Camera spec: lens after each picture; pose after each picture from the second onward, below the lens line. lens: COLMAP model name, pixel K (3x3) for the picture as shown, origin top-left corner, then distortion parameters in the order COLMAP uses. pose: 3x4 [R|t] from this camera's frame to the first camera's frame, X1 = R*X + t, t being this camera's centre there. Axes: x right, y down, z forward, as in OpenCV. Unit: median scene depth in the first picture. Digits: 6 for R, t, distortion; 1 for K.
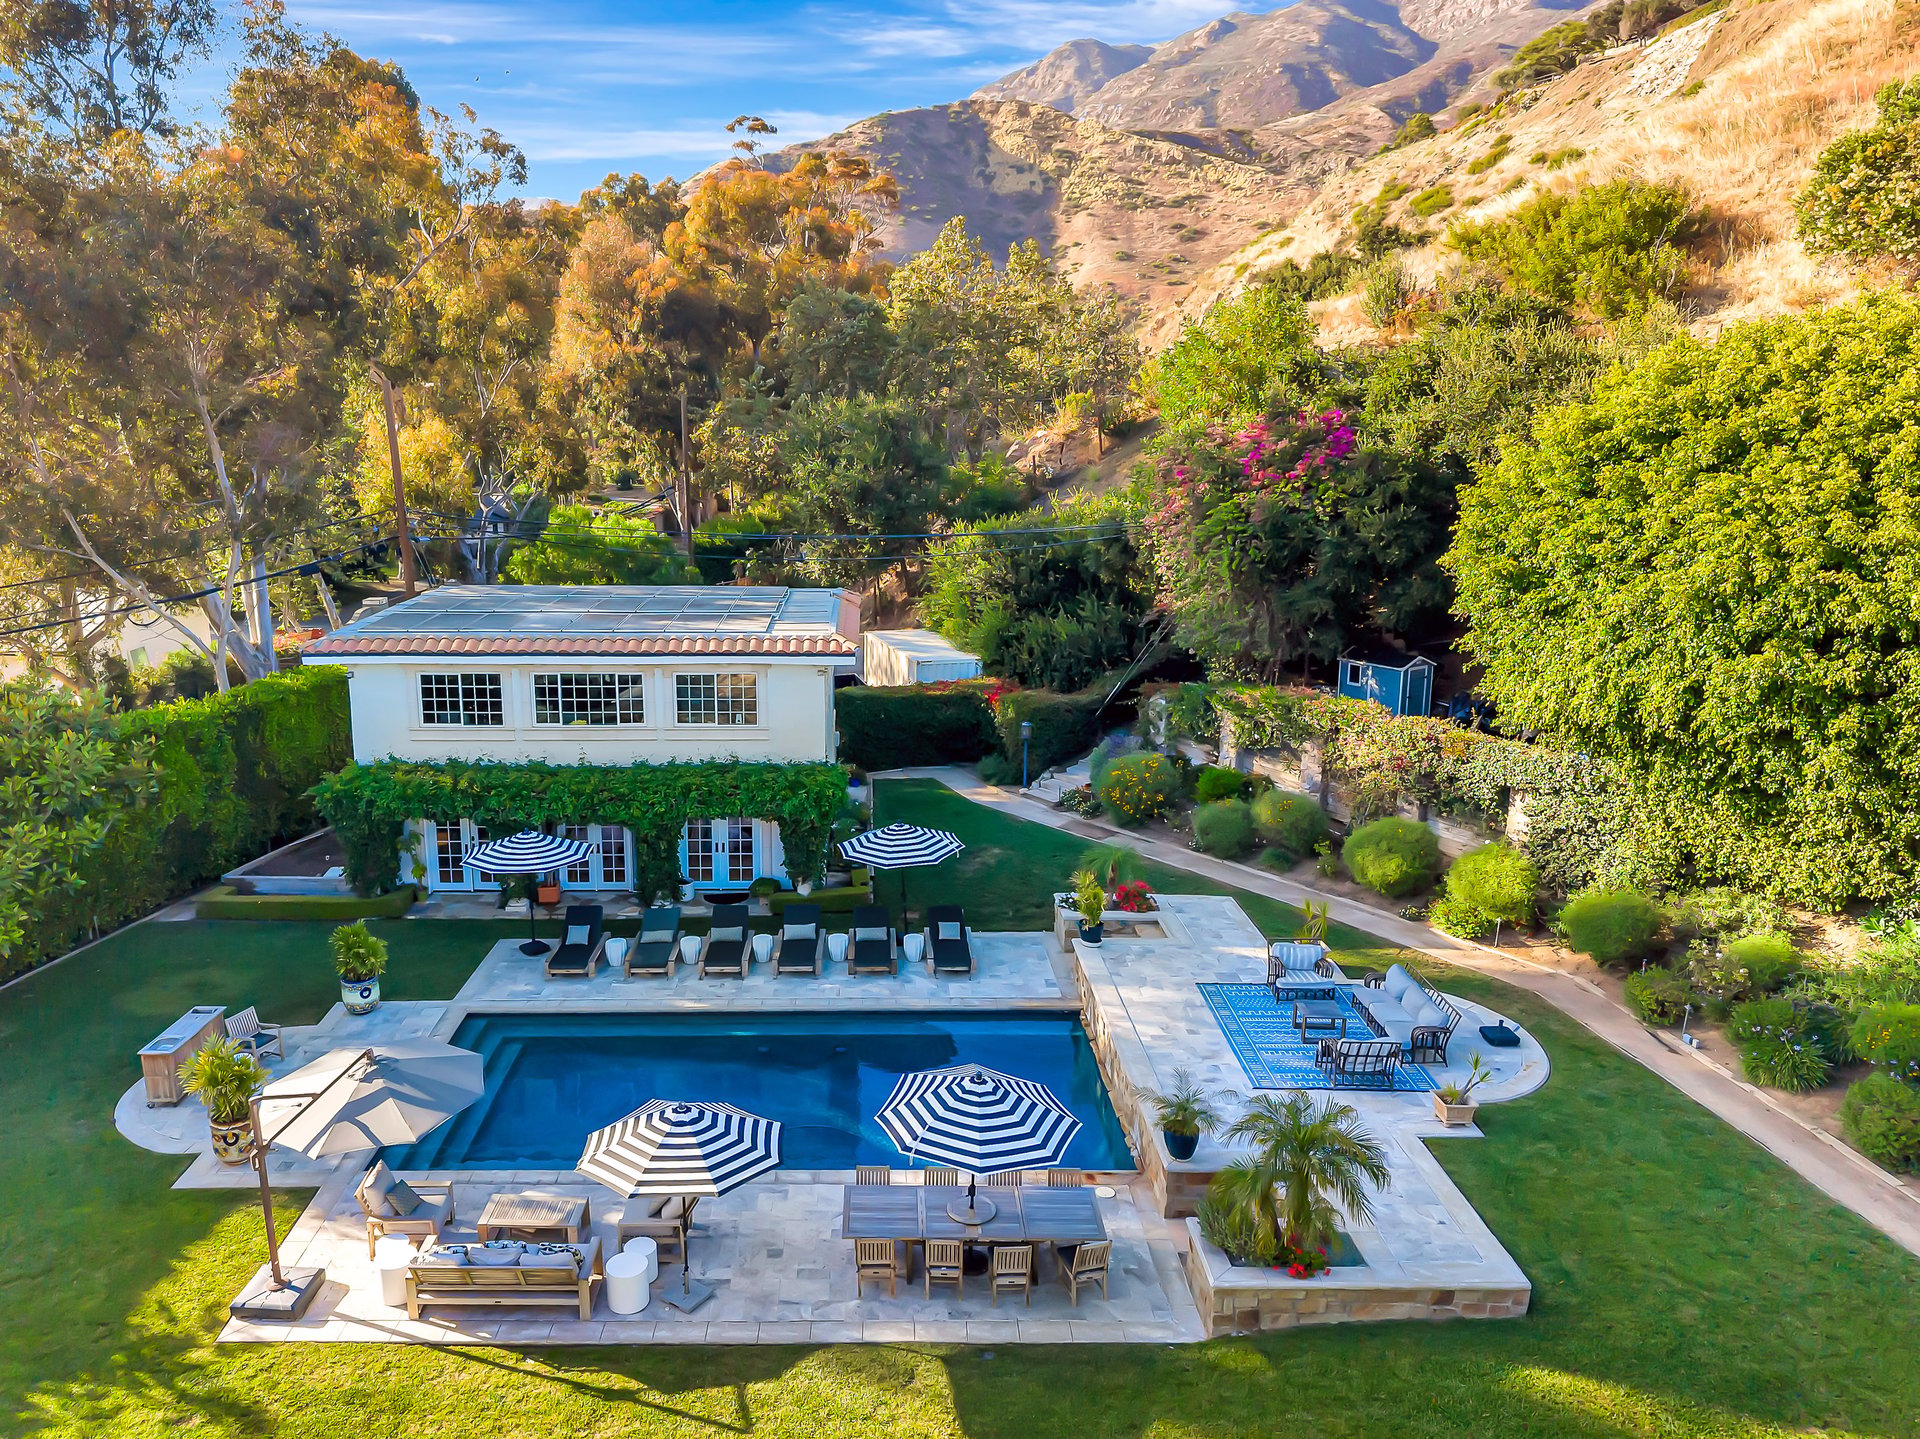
lens RADIAL K [[1358.8, 0, 960.0], [0, 1358.8, 719.5], [0, 0, 1]] dist [0.000753, 0.001597]
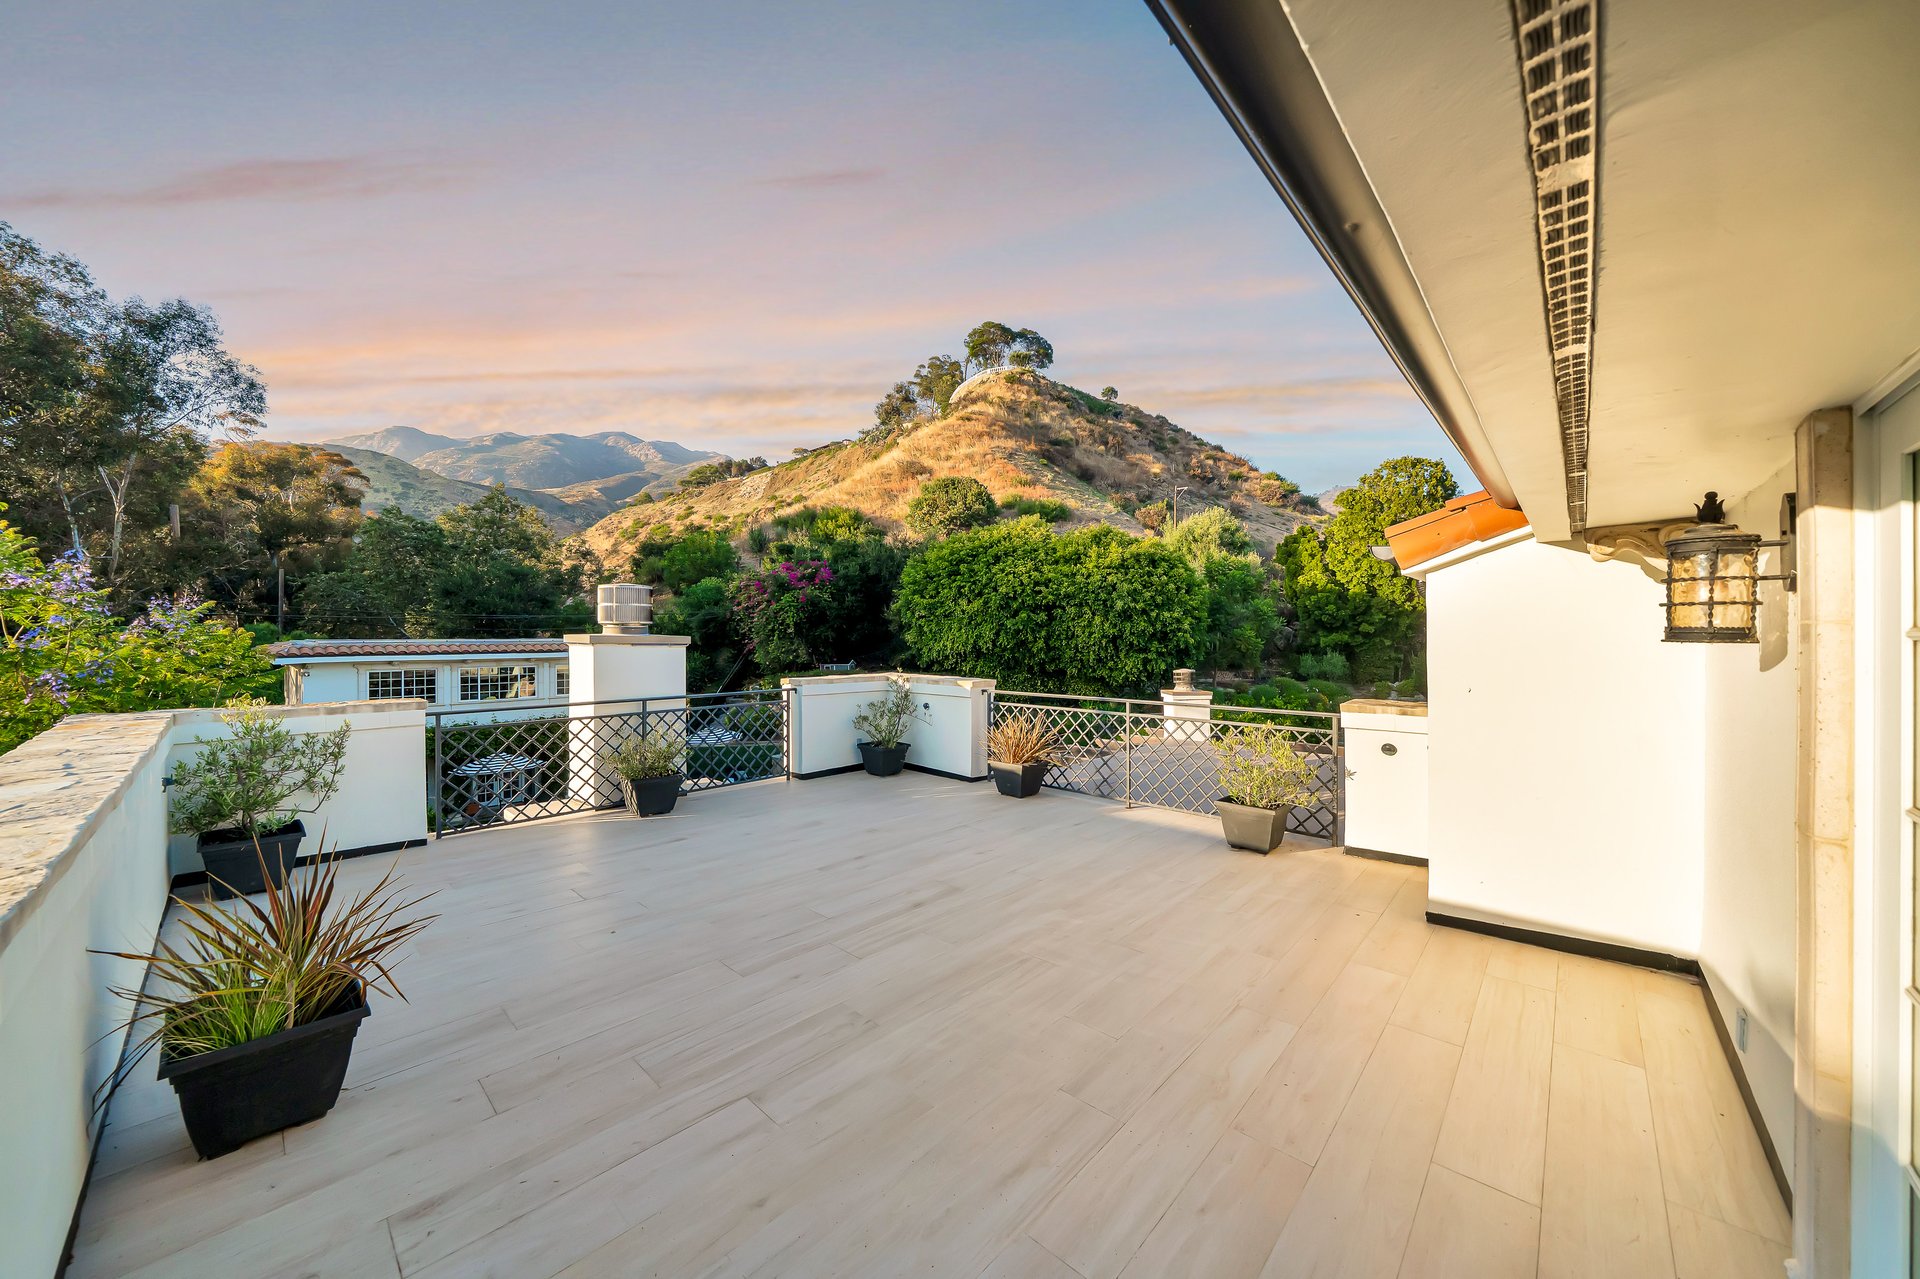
lens RADIAL K [[676.7, 0, 960.0], [0, 676.7, 639.5], [0, 0, 1]] dist [0.000173, 0.000002]
pose [[0.662044, -0.005021, 0.749448, -0.484982], [0.188828, 0.968836, -0.160315, 0.160225], [-0.725287, 0.247652, 0.642360, 0.044560]]
